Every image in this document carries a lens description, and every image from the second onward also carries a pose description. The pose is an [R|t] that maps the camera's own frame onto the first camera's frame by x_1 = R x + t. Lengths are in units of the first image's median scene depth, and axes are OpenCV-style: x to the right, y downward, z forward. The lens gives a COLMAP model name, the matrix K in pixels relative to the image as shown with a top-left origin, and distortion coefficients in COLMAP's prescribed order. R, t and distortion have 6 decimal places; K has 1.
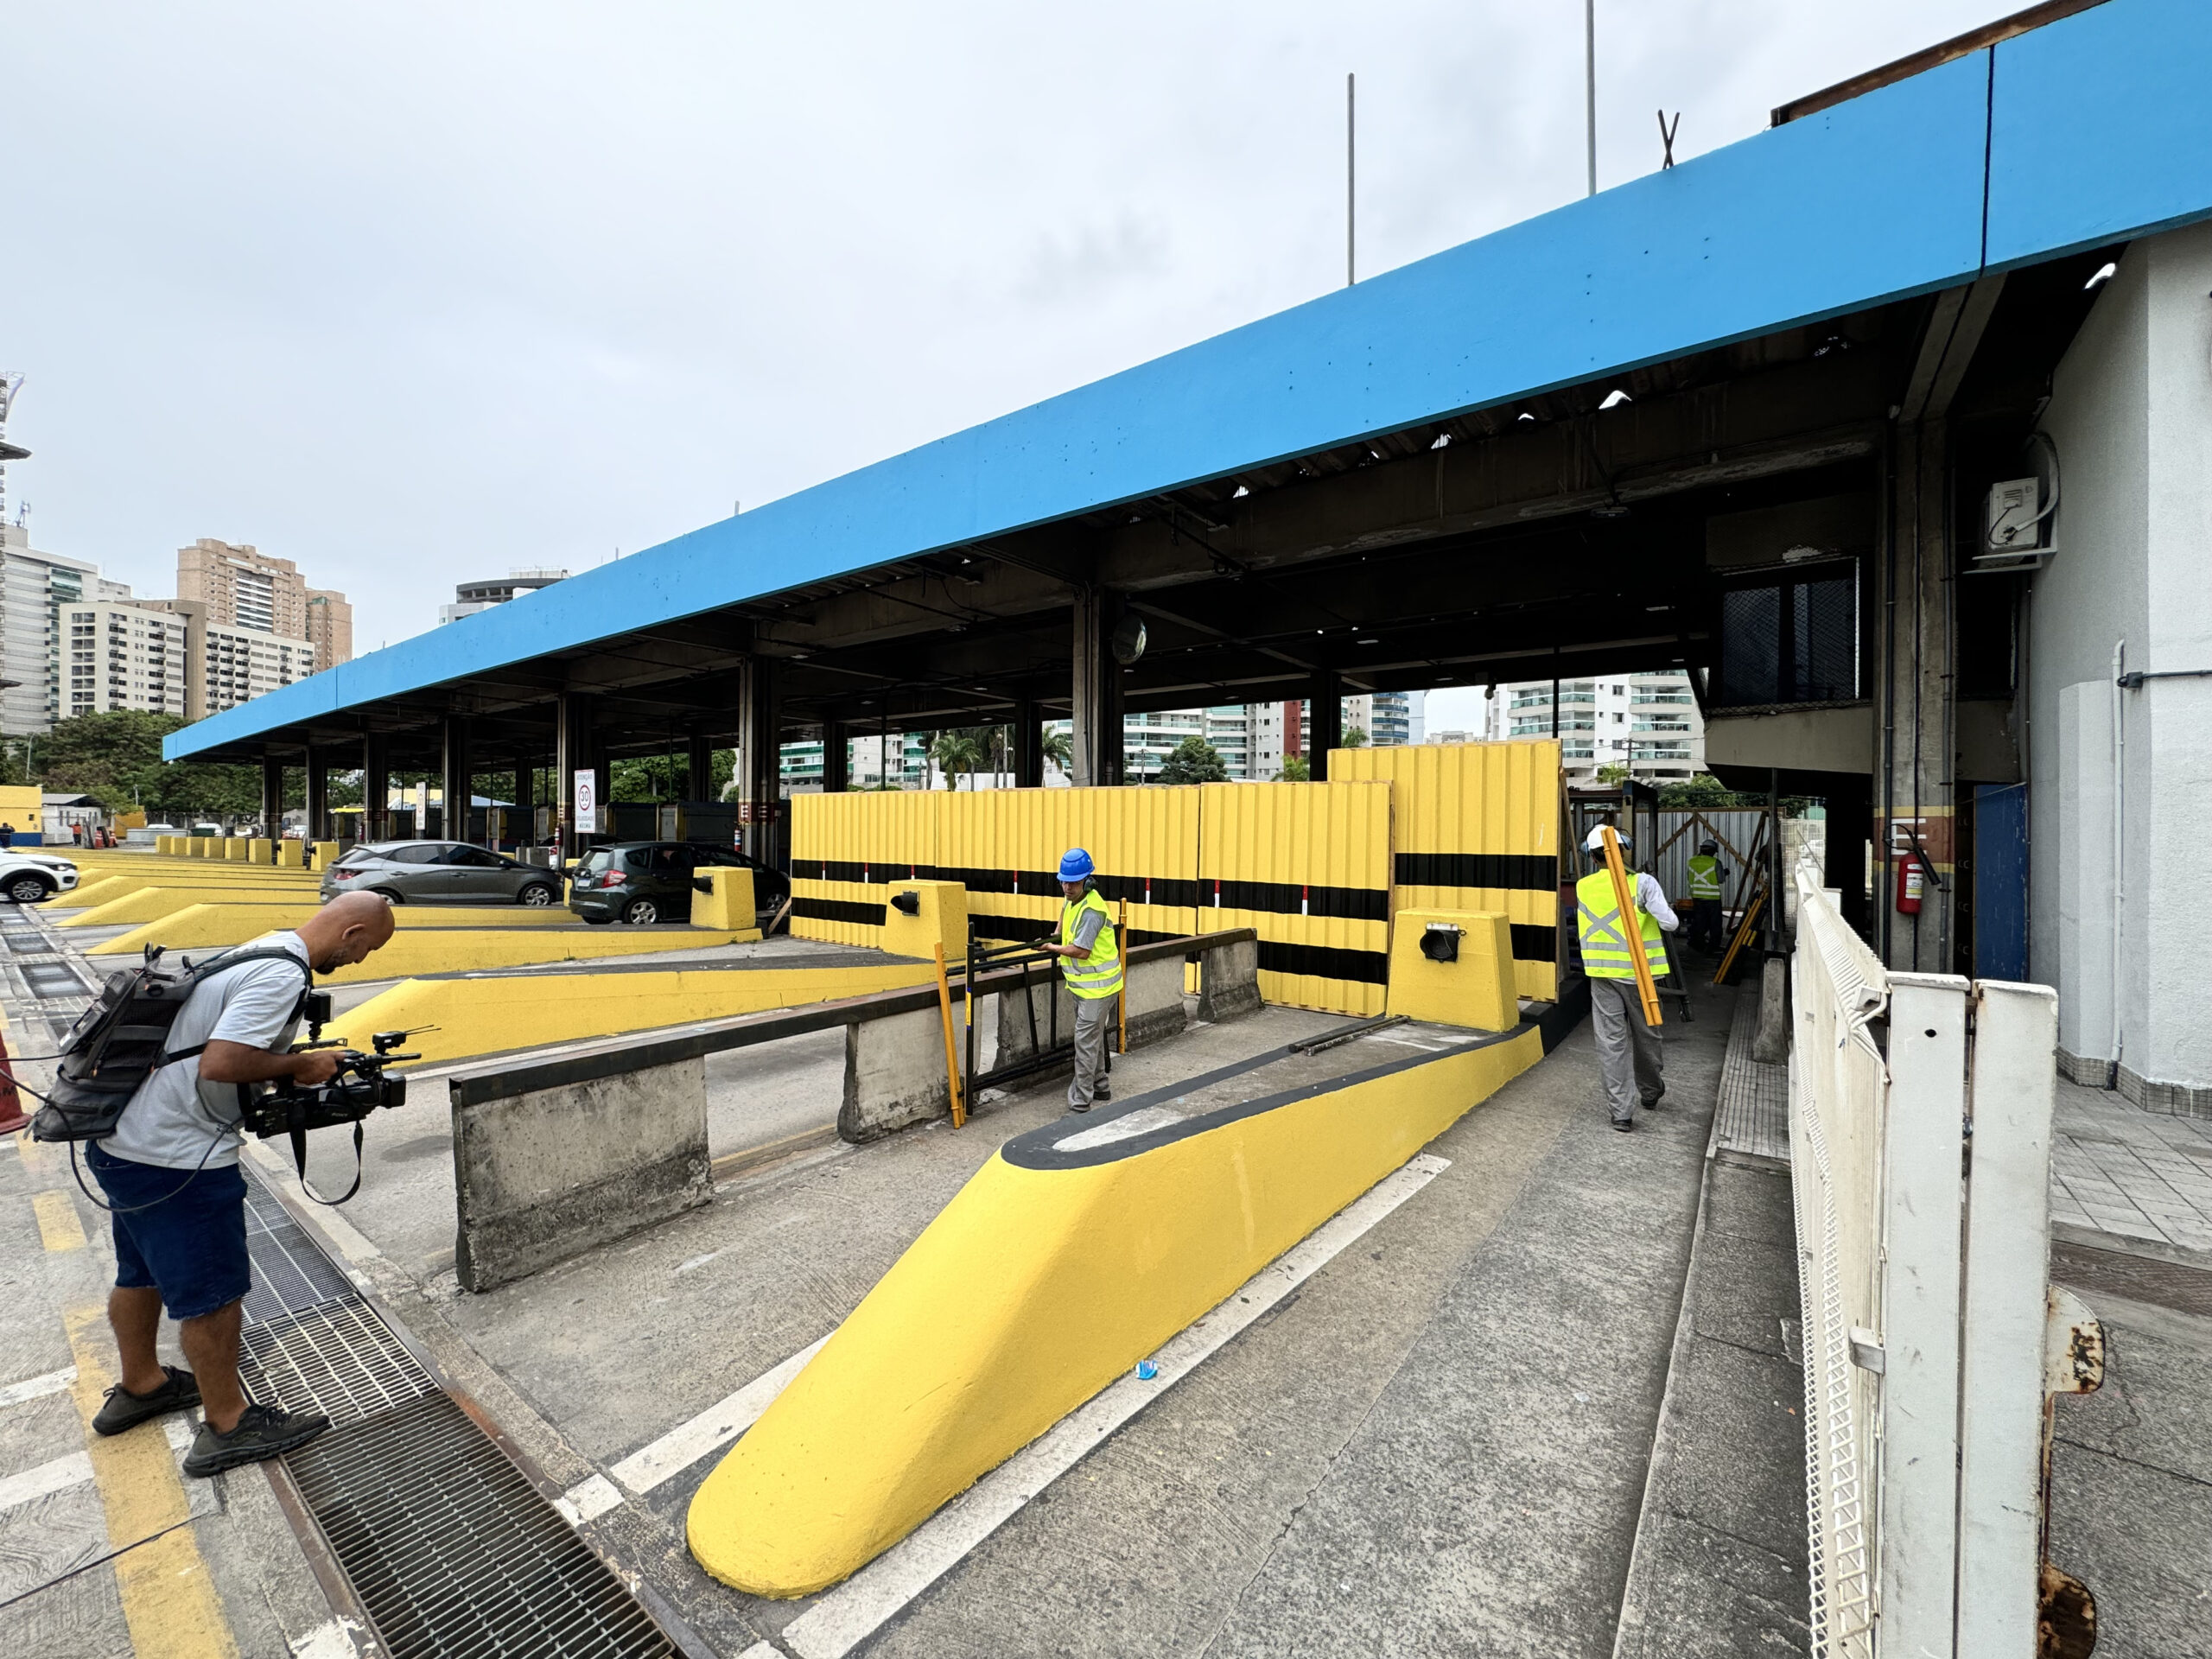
lens RADIAL K [[876.3, 0, 1104.3], [0, 876.3, 823.9], [0, 0, 1]] dist [-0.002533, -0.000156]
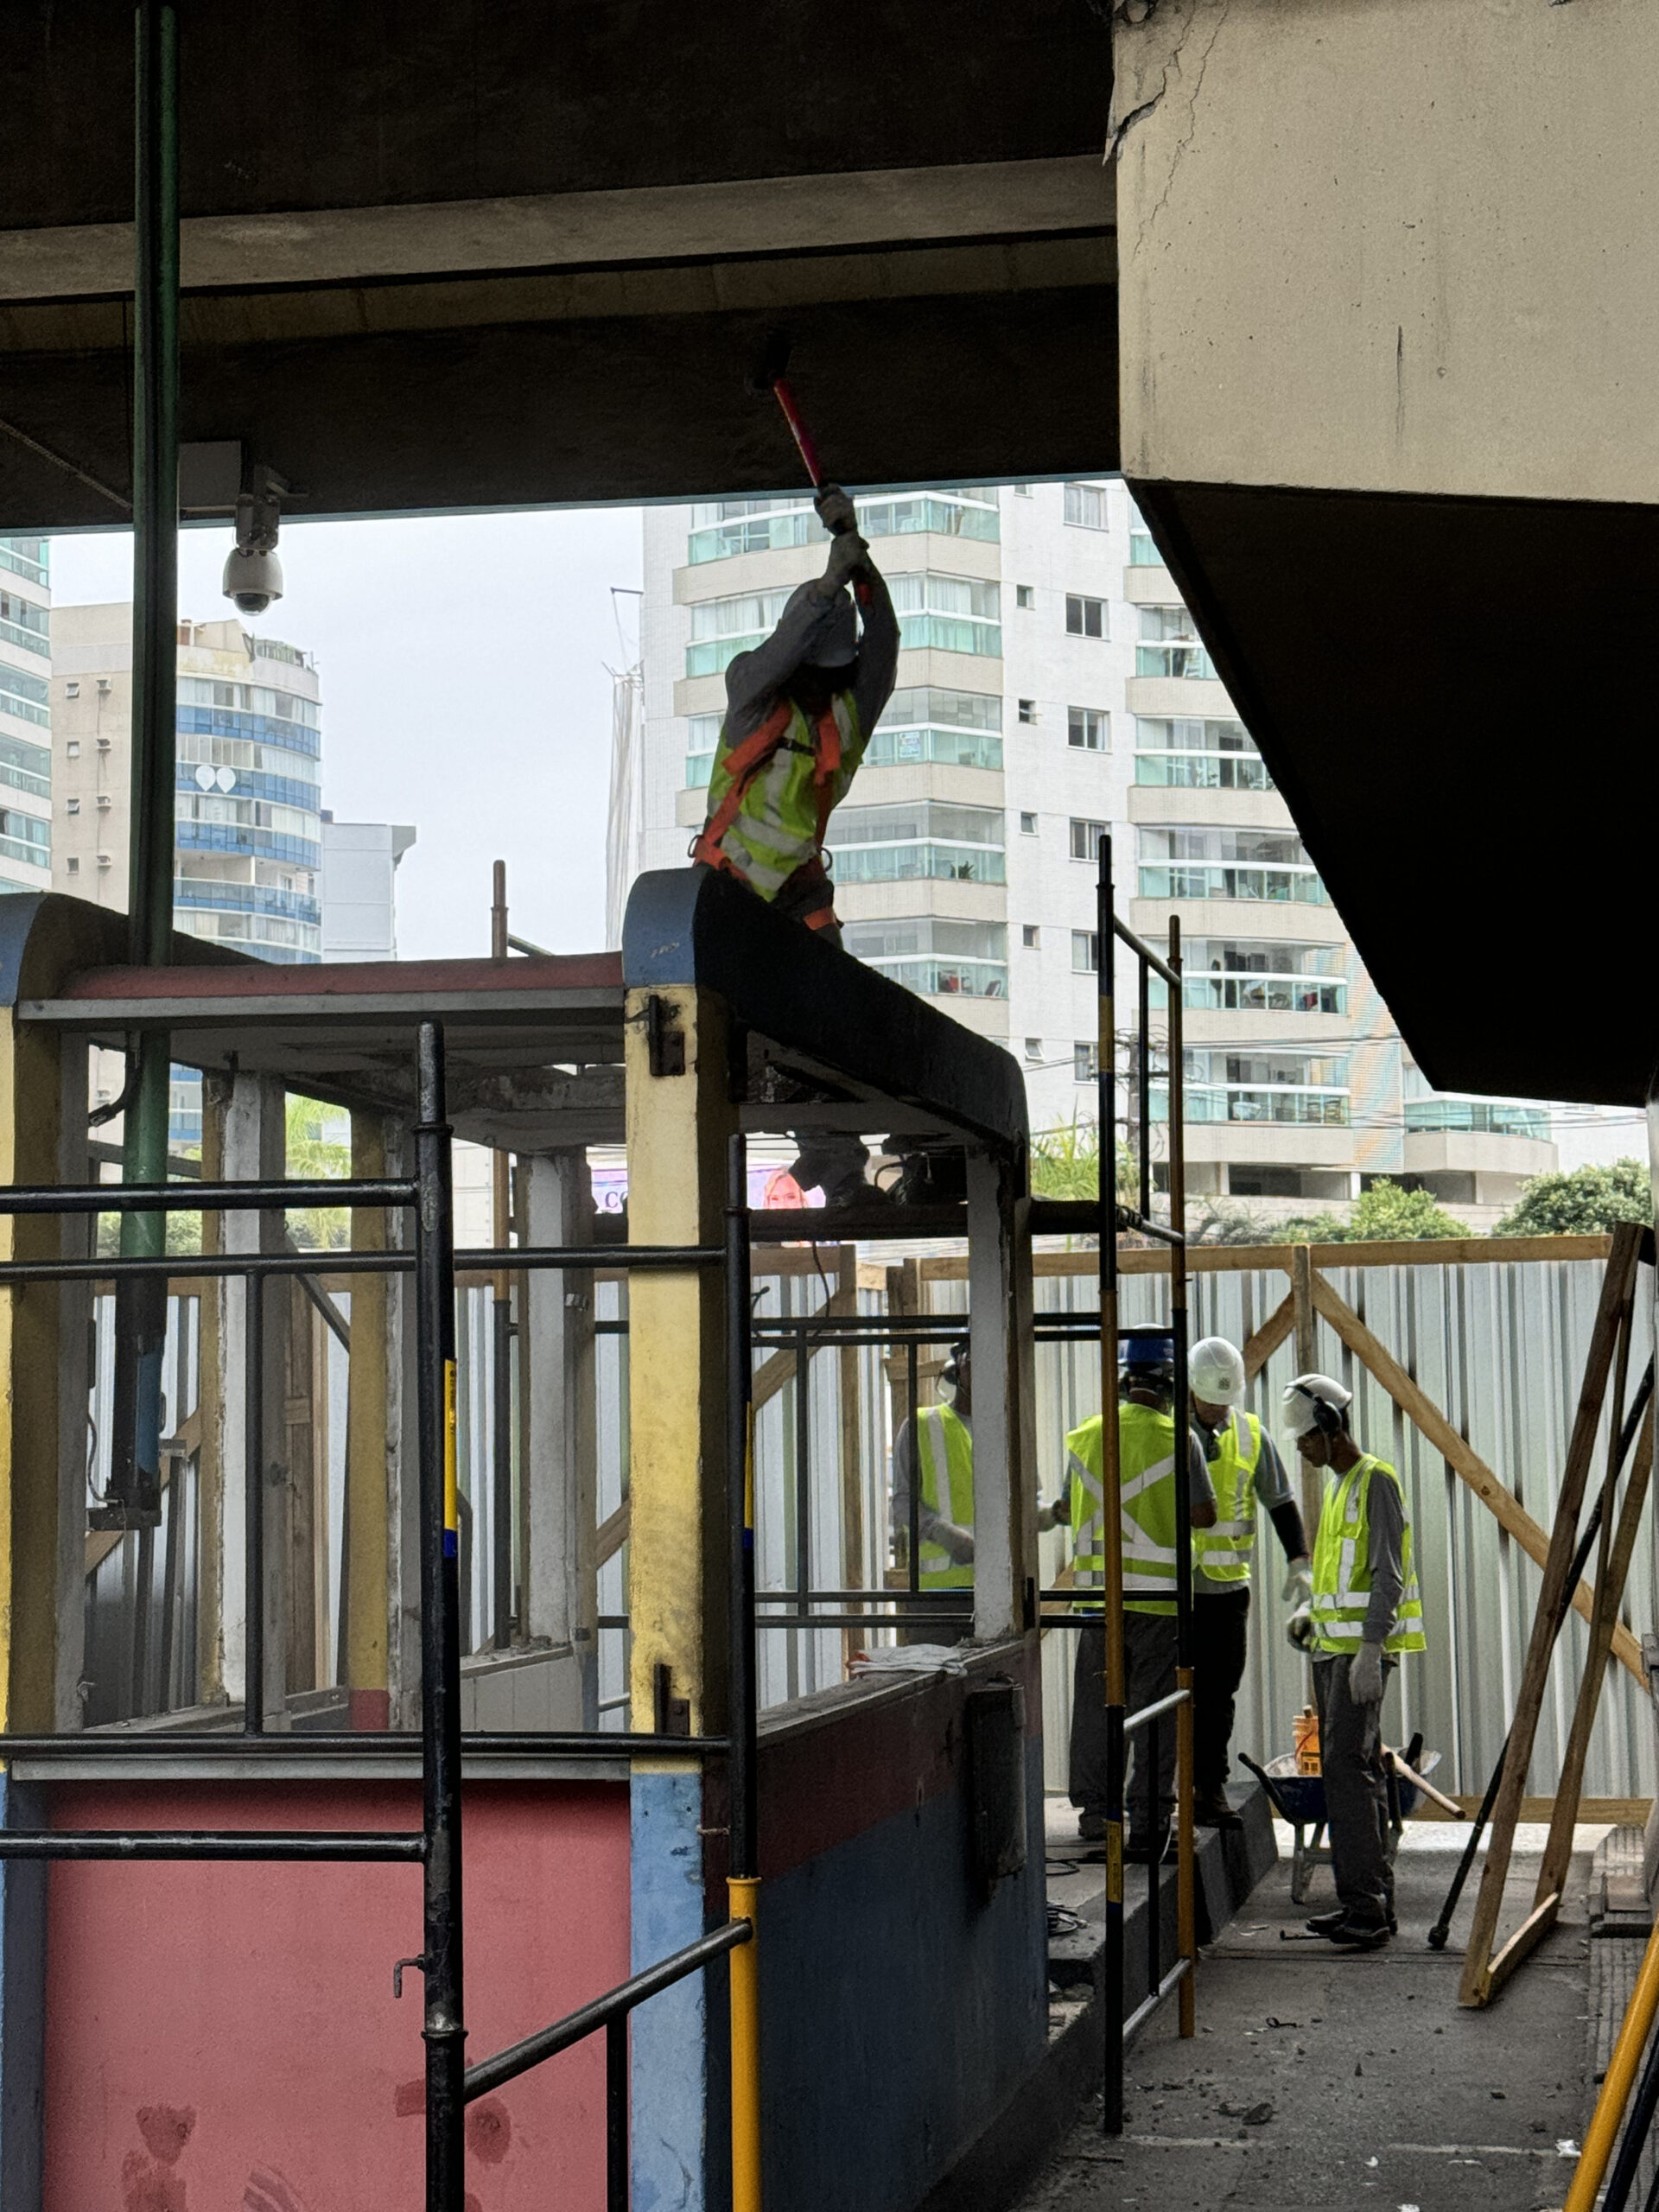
lens RADIAL K [[3882.7, 0, 807.8], [0, 3882.7, 1074.9], [0, 0, 1]] dist [0.142141, 0.004398]
pose [[0.901724, 0.021577, 0.431772, 0.539703], [0.016858, 0.996239, -0.084991, 0.030531], [-0.431982, 0.083918, 0.897969, 0.732970]]
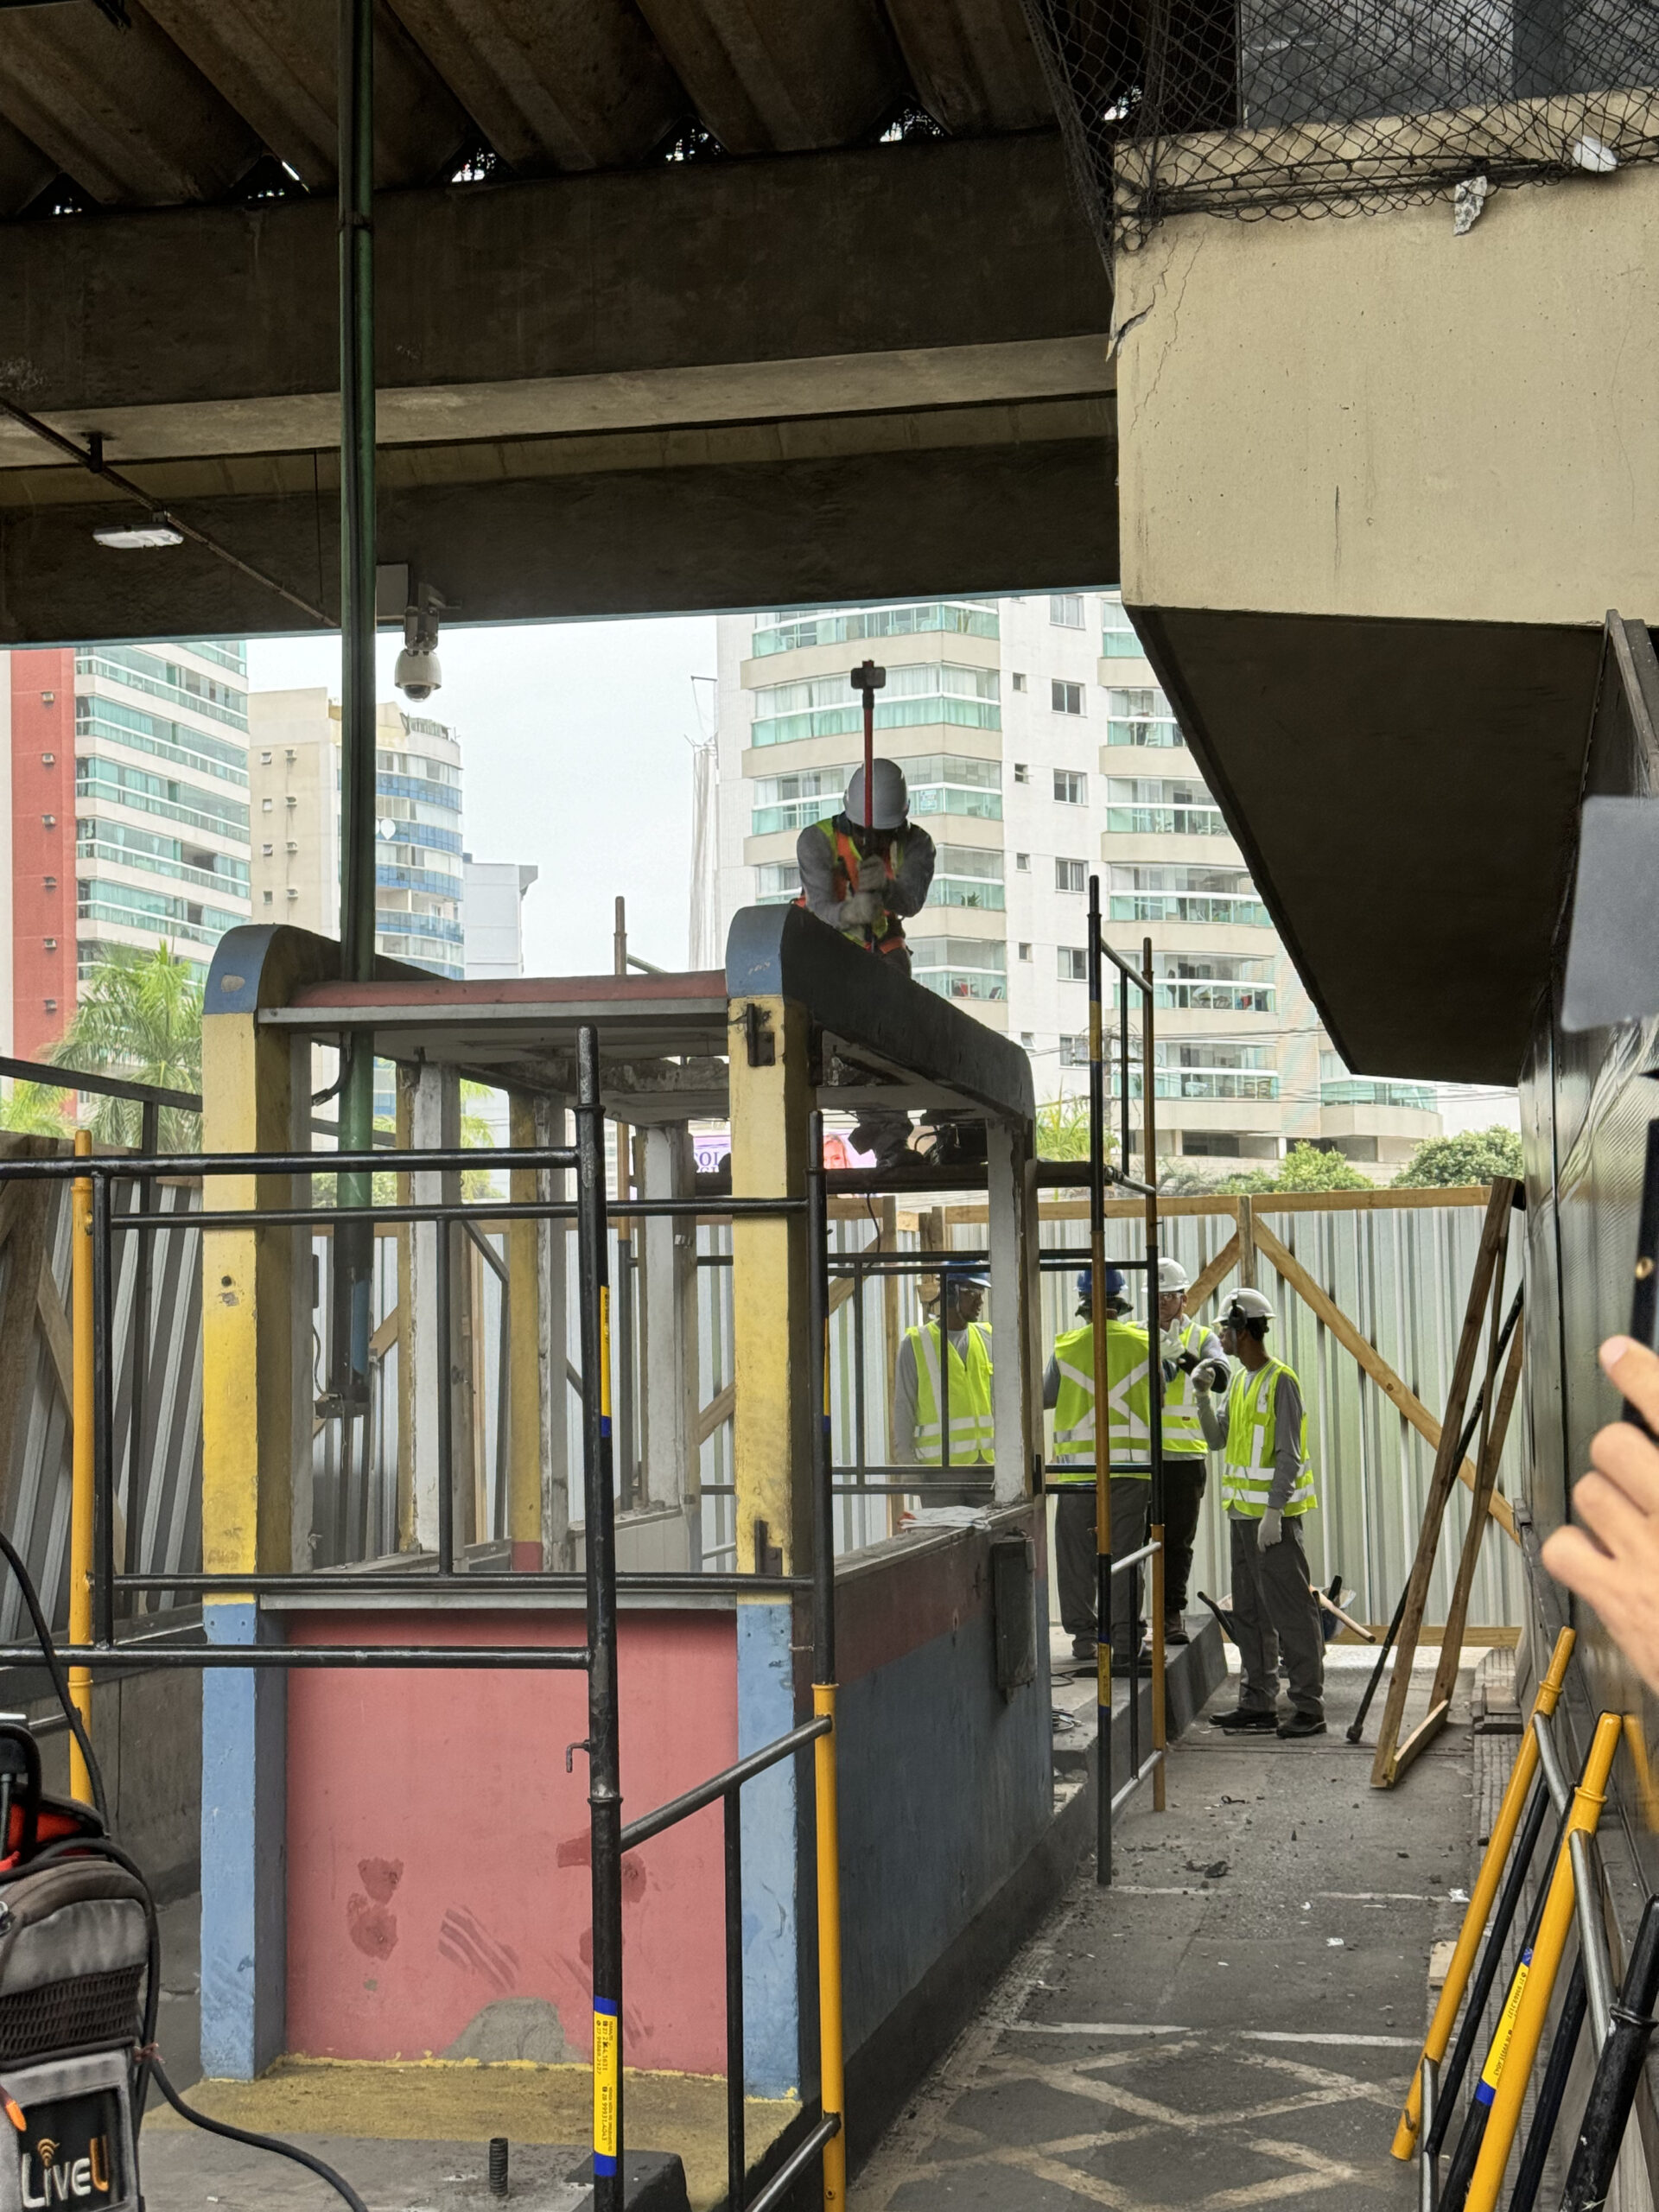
lens RADIAL K [[3071.7, 0, 820.1], [0, 3071.7, 1107.8], [0, 0, 1]] dist [0.128296, 0.032170]
pose [[0.905581, 0.011861, 0.424007, 0.528839], [0.019820, 0.997334, -0.070229, 0.030929], [-0.423709, 0.072002, 0.902932, 0.722835]]
